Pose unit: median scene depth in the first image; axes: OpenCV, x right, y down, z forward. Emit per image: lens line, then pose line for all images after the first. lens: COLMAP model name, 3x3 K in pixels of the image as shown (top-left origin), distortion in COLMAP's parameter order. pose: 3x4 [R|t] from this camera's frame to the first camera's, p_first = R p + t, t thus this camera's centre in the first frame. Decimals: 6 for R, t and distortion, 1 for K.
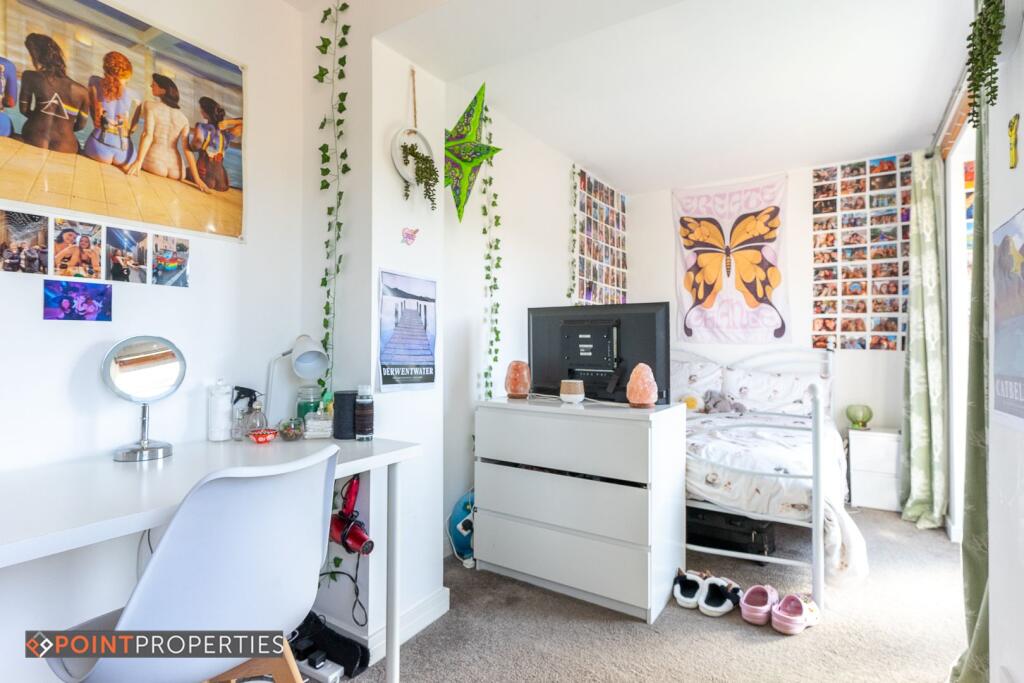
lens RADIAL K [[526.8, 0, 509.6], [0, 526.8, 335.2], [0, 0, 1]] dist [0.002949, -0.001031]
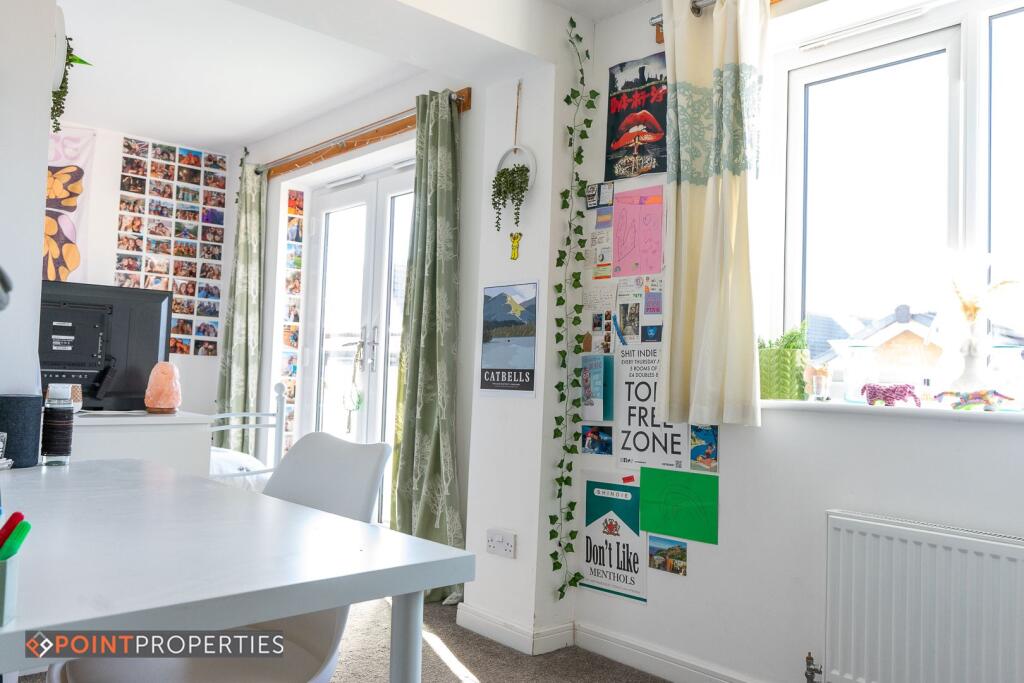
lens RADIAL K [[811.6, 0, 511.7], [0, 811.6, 341.2], [0, 0, 1]] dist [0.002082, 0.000220]
pose [[0.232446, 0.040256, 0.971776, -0.542899], [-0.048255, 0.998390, -0.029816, 0.019748], [-0.971412, -0.039963, 0.234014, 0.088760]]
